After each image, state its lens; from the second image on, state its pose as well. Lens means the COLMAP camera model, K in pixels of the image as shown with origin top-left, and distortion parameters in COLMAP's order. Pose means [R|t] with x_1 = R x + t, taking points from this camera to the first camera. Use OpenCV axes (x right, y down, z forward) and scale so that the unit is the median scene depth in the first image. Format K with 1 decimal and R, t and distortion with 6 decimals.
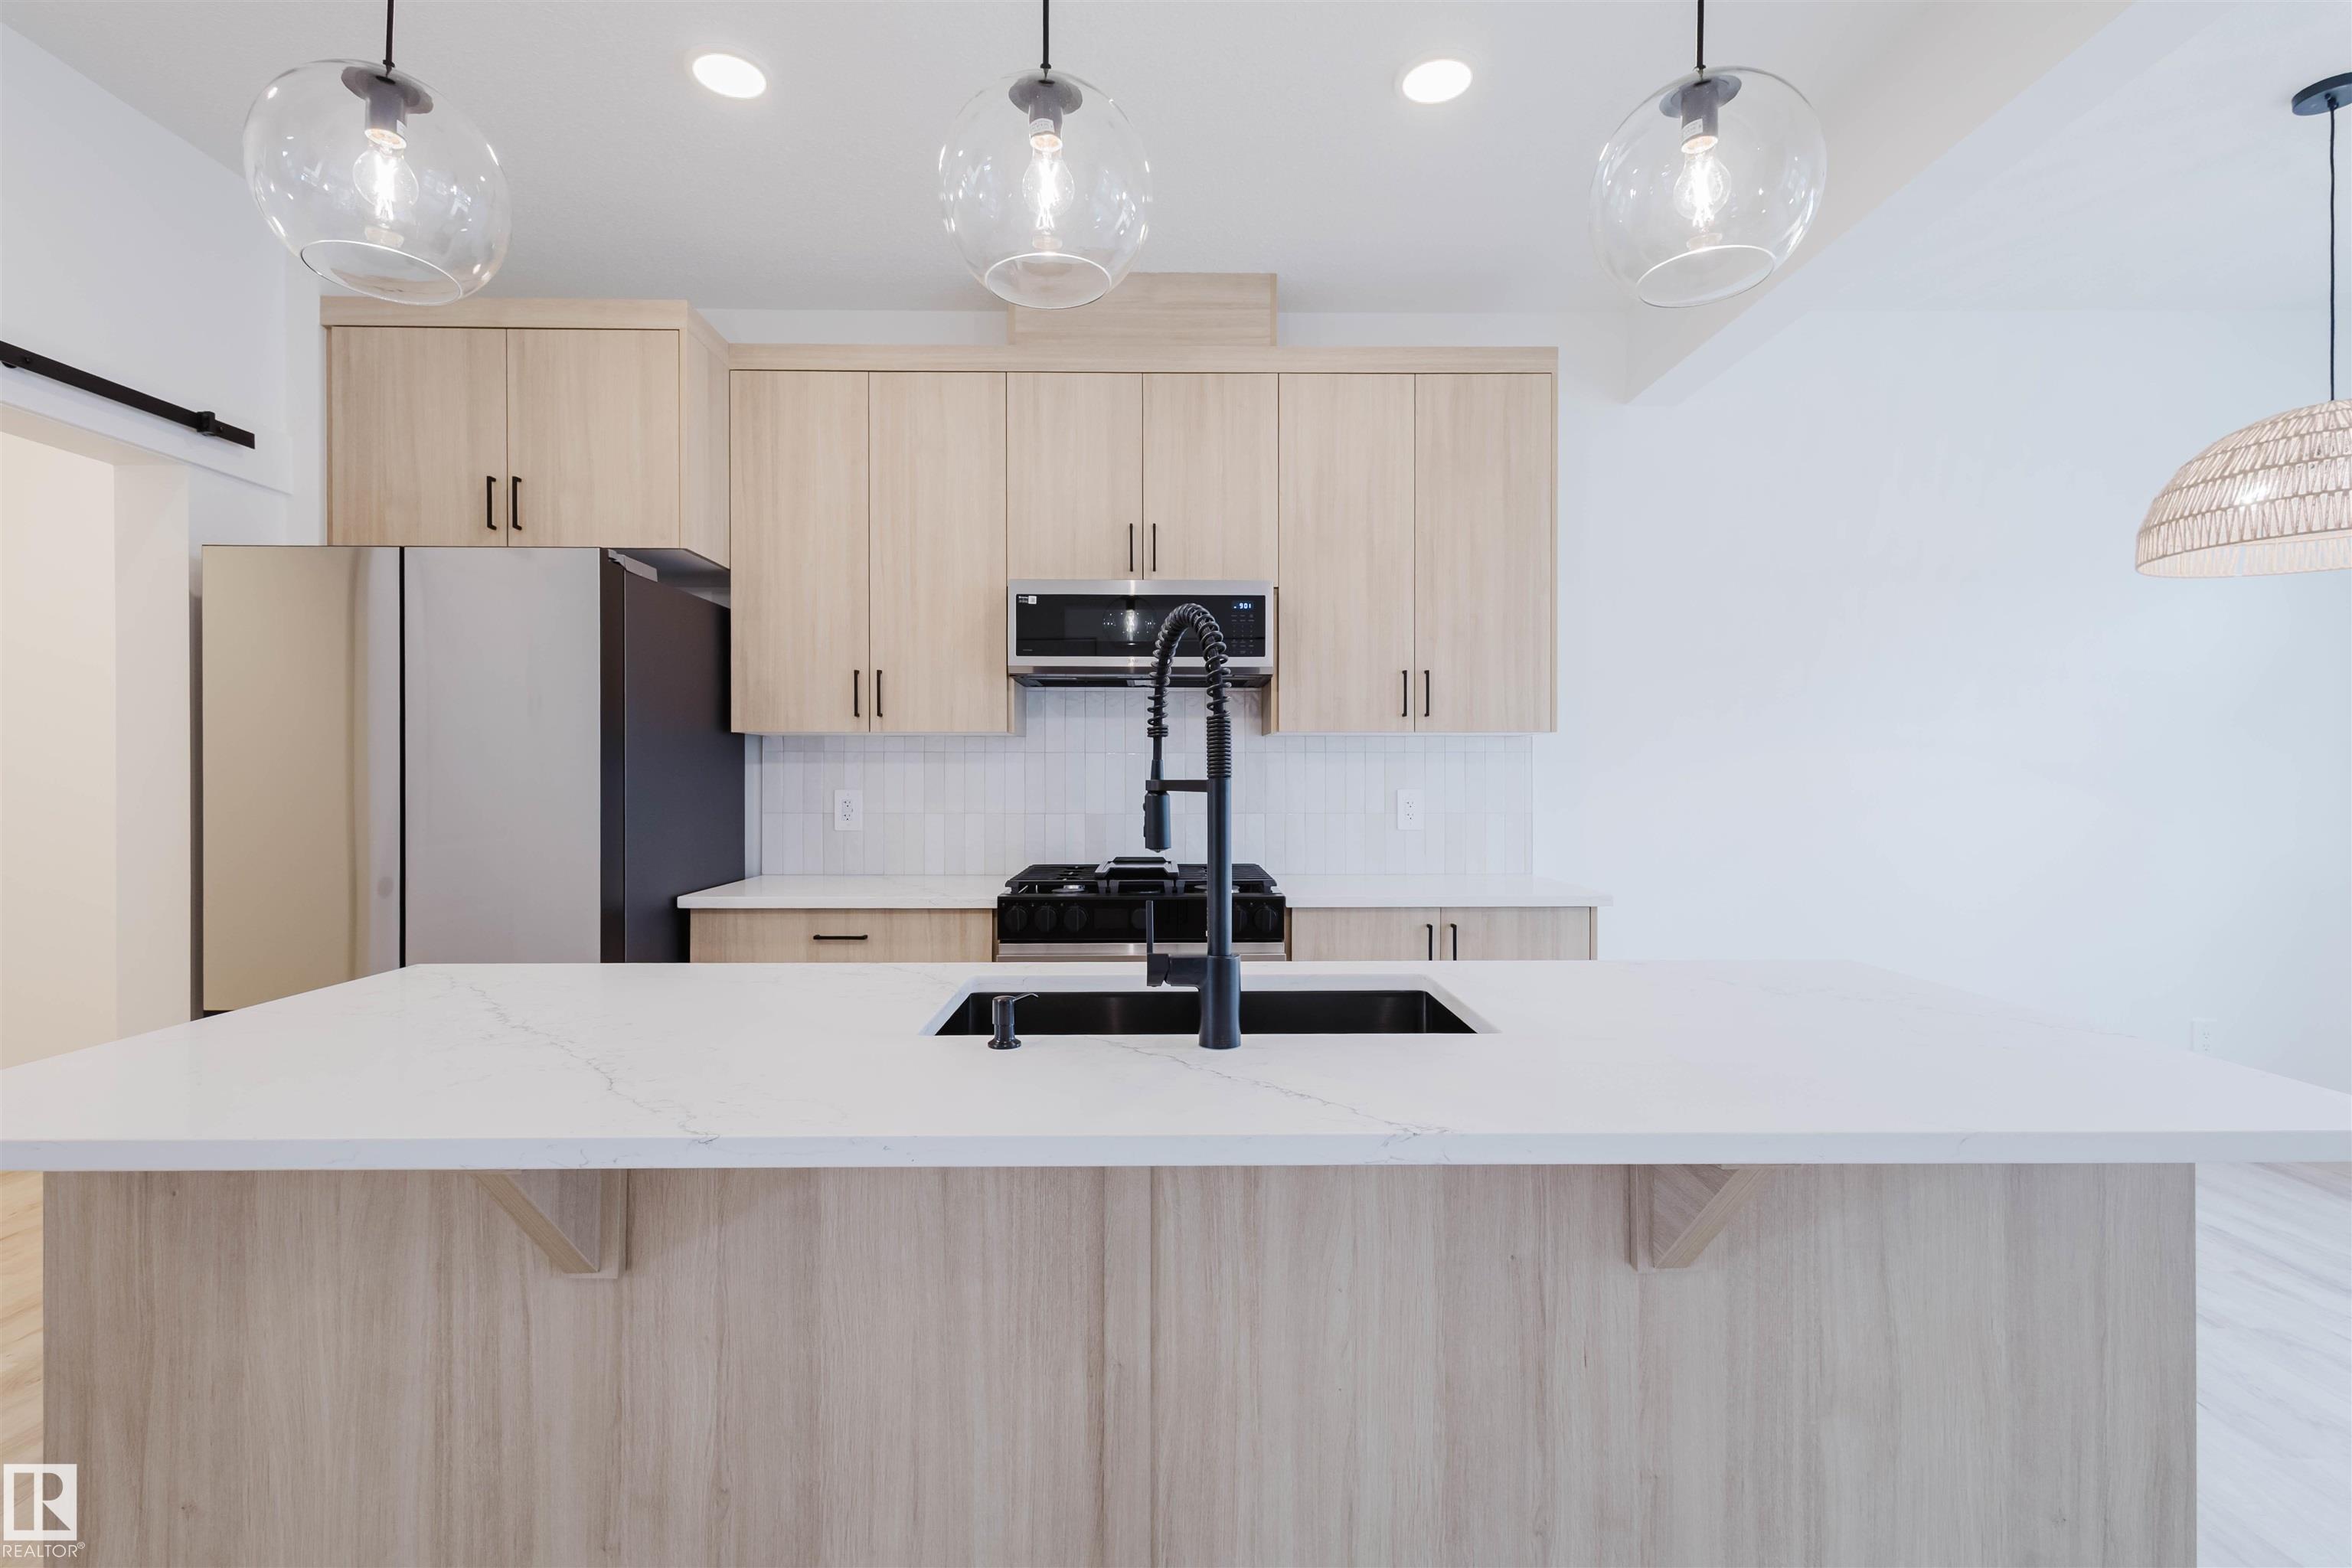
lens RADIAL K [[1081.6, 0, 1169.8], [0, 1081.6, 785.1], [0, 0, 1]] dist [0.005793, -0.002024]
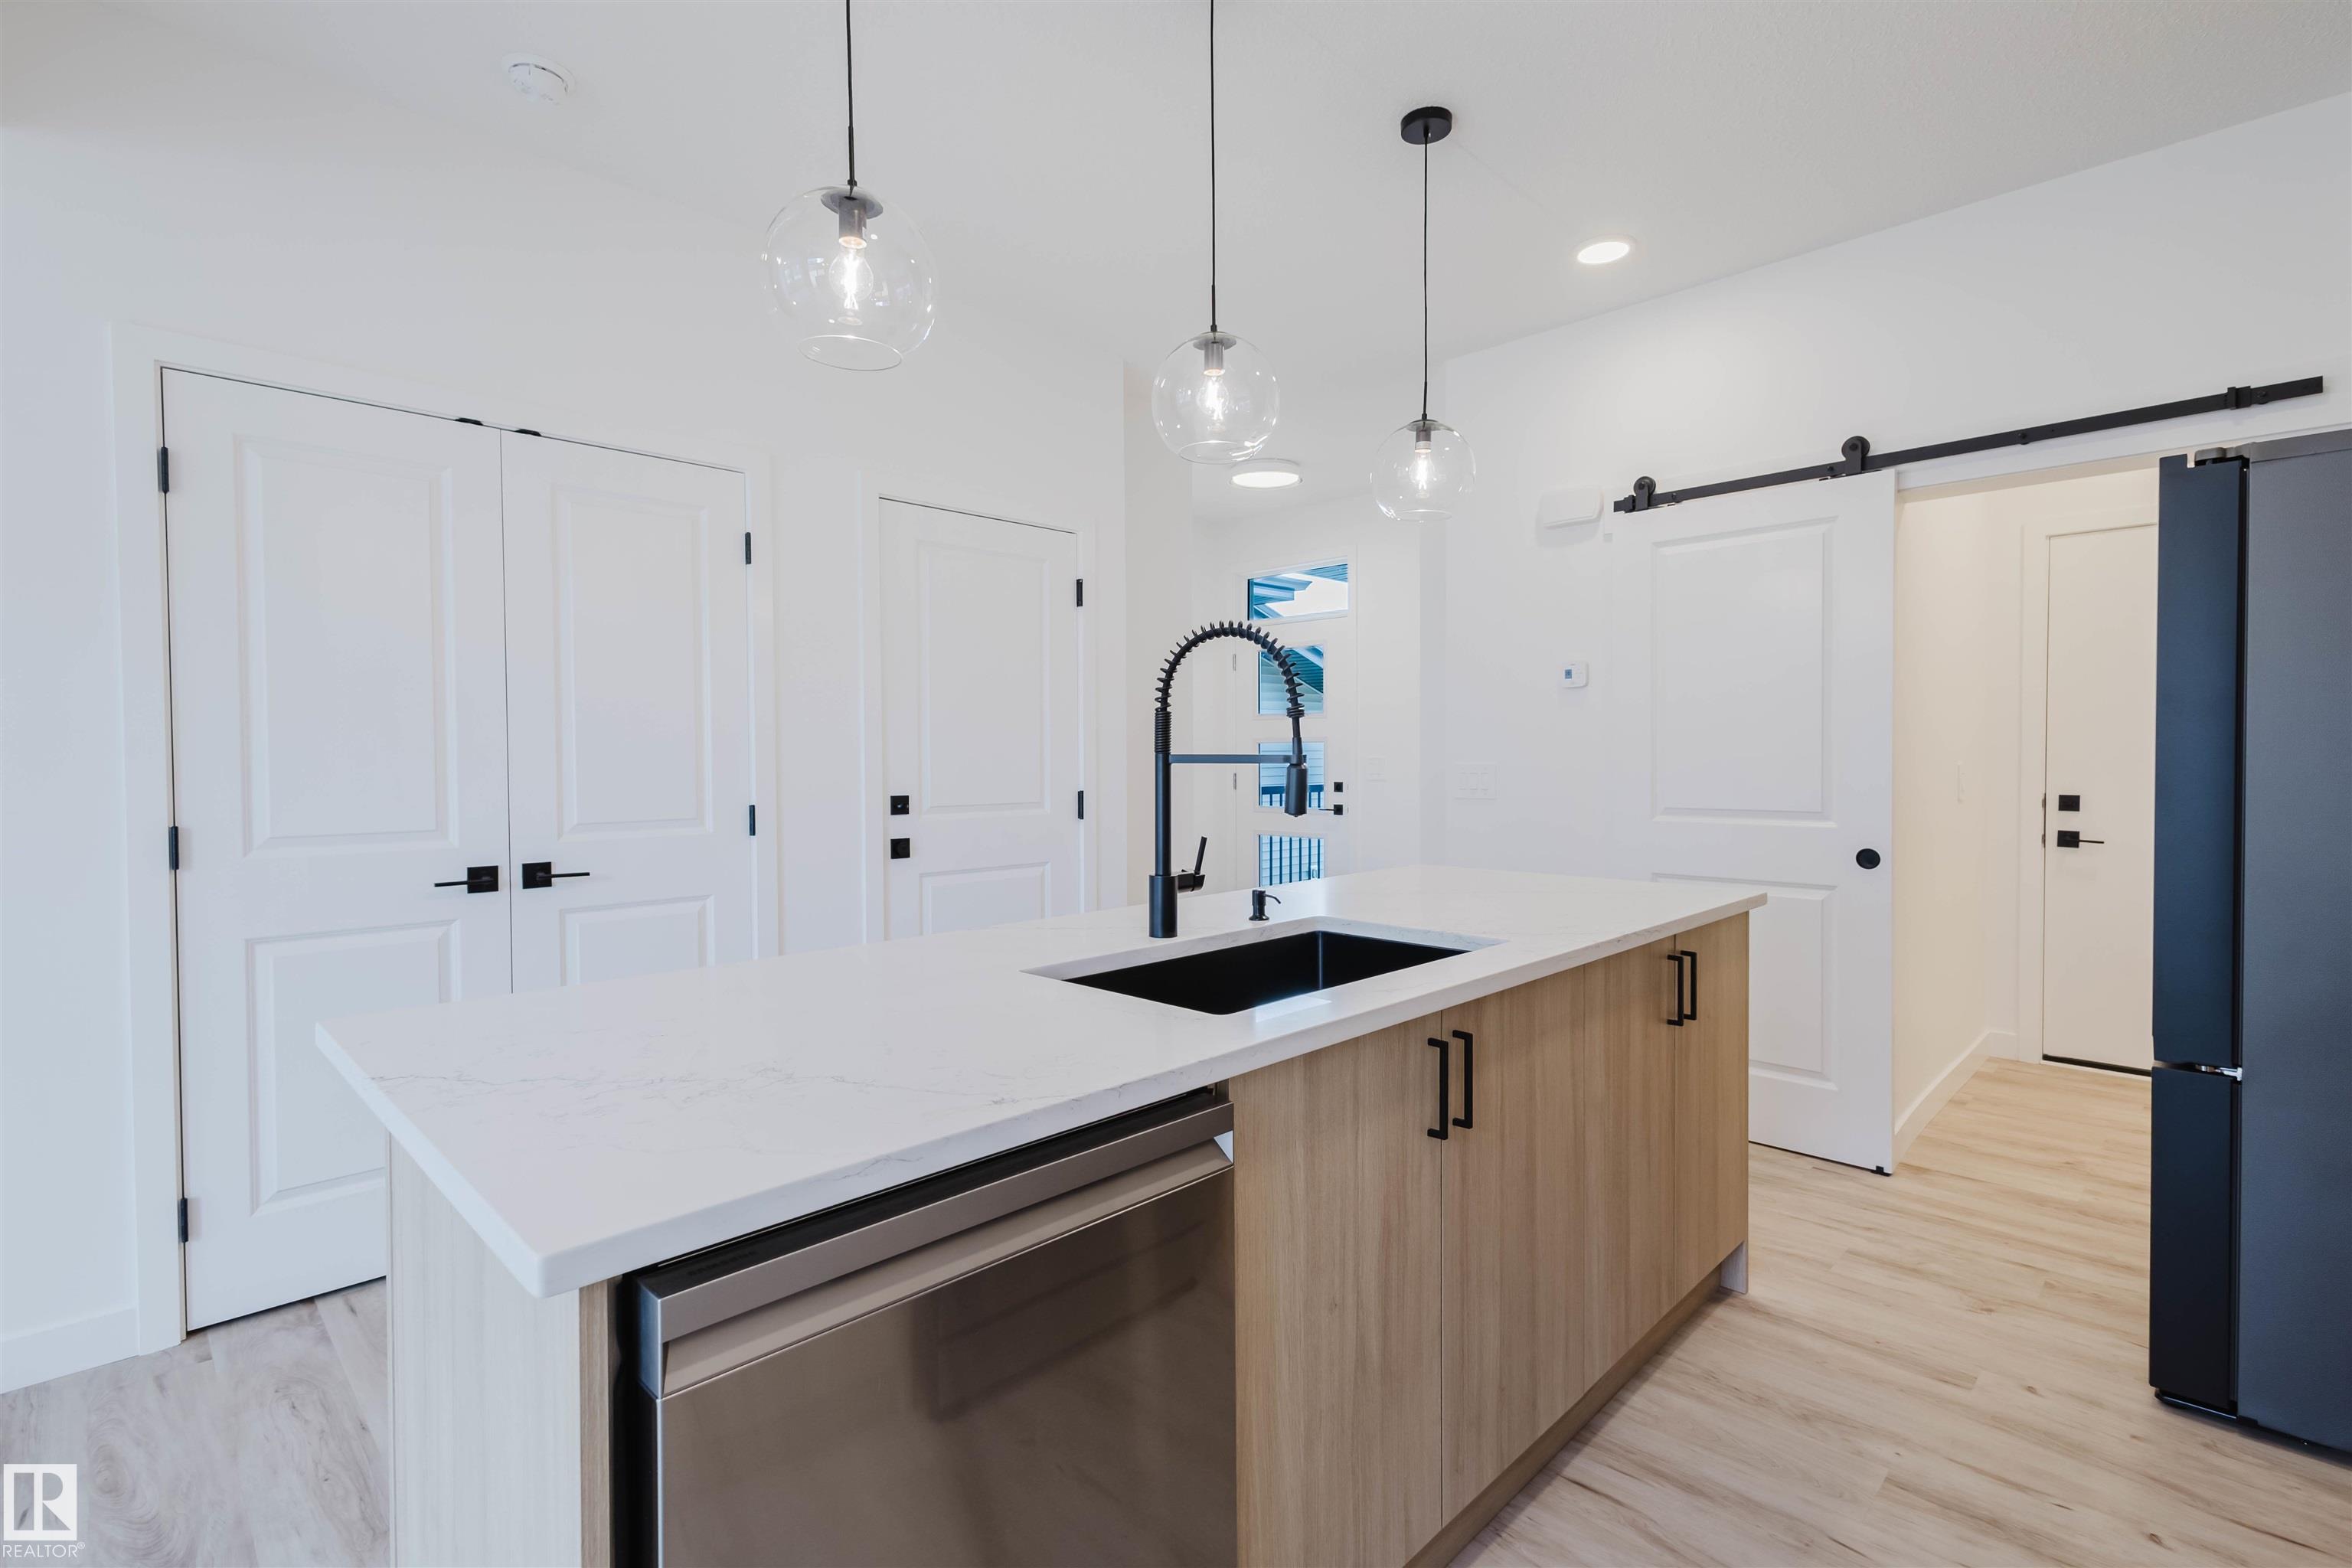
lens RADIAL K [[1081.6, 0, 1180.1], [0, 1081.6, 779.4], [0, 0, 1]] dist [0.005793, -0.002024]
pose [[-0.710375, 0.021022, -0.703509, 0.473329], [0.000521, 0.999569, 0.029343, -0.006626], [0.703823, 0.020478, -0.710080, 0.915159]]
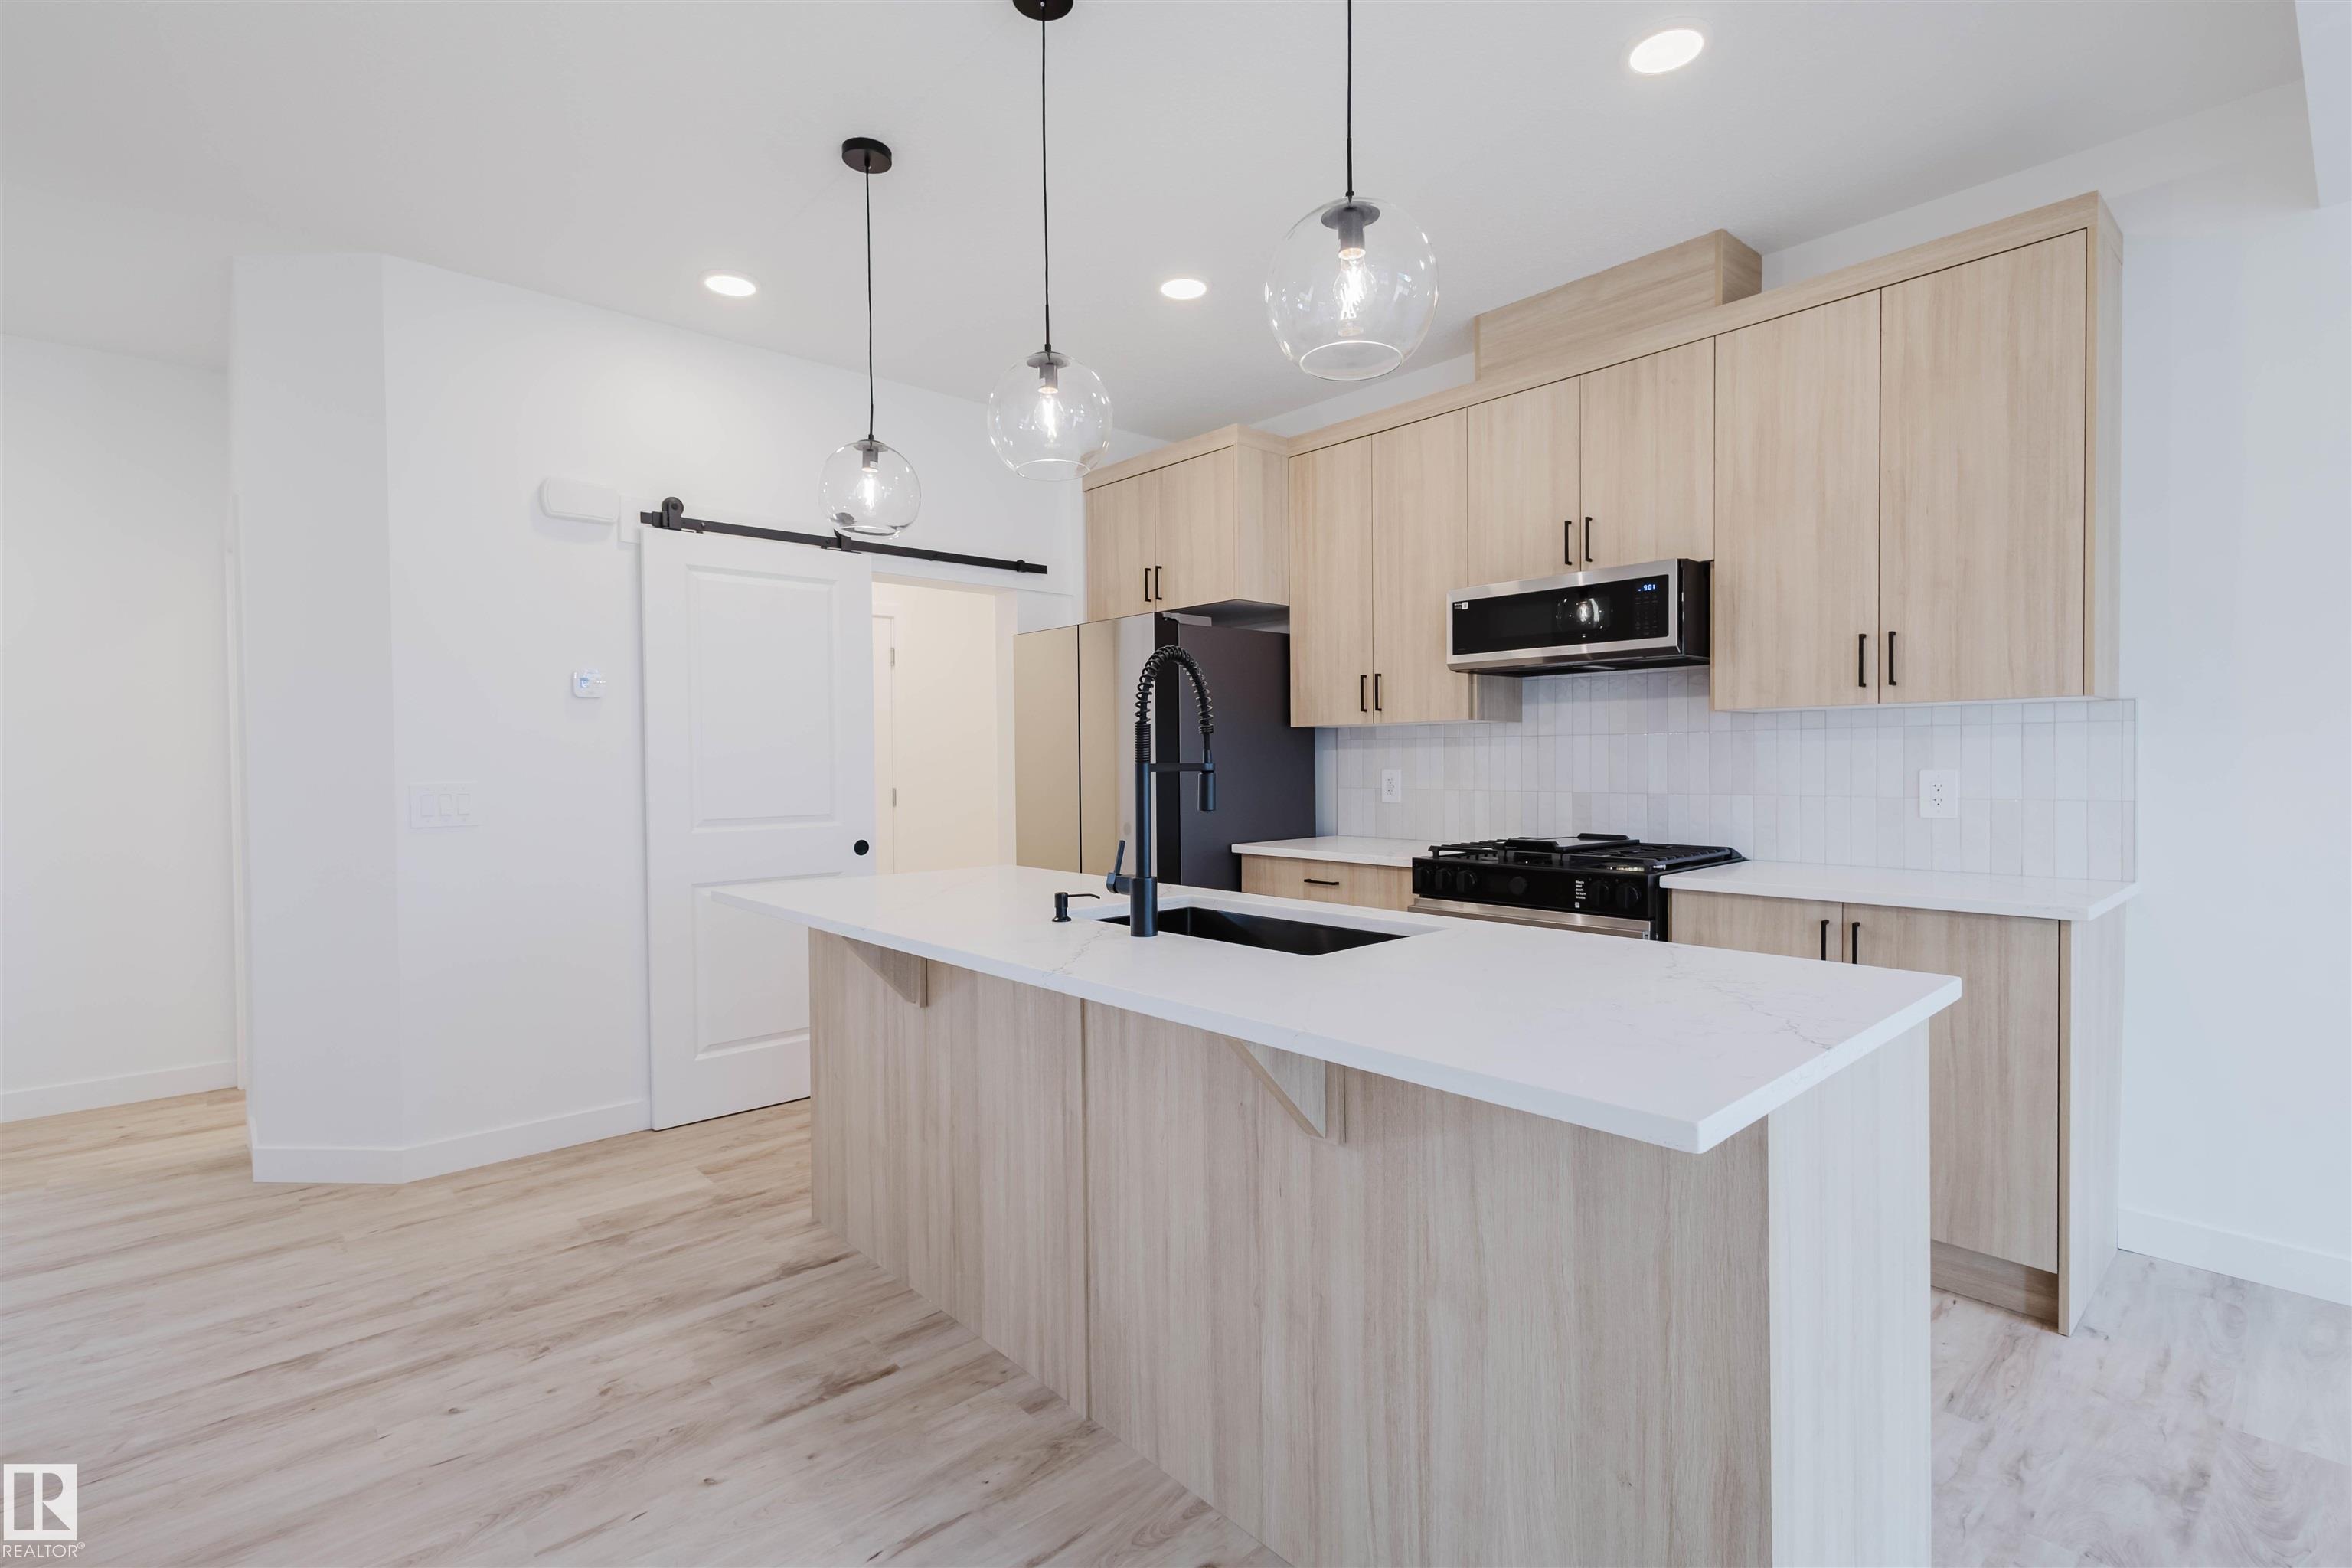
lens RADIAL K [[1081.6, 0, 1180.6], [0, 1081.6, 780.1], [0, 0, 1]] dist [0.005793, -0.002024]
pose [[0.665038, 0.008047, -0.746766, 0.556836], [0.003954, 0.999890, 0.014296, -0.002522], [0.746799, -0.012460, 0.664933, 0.003467]]
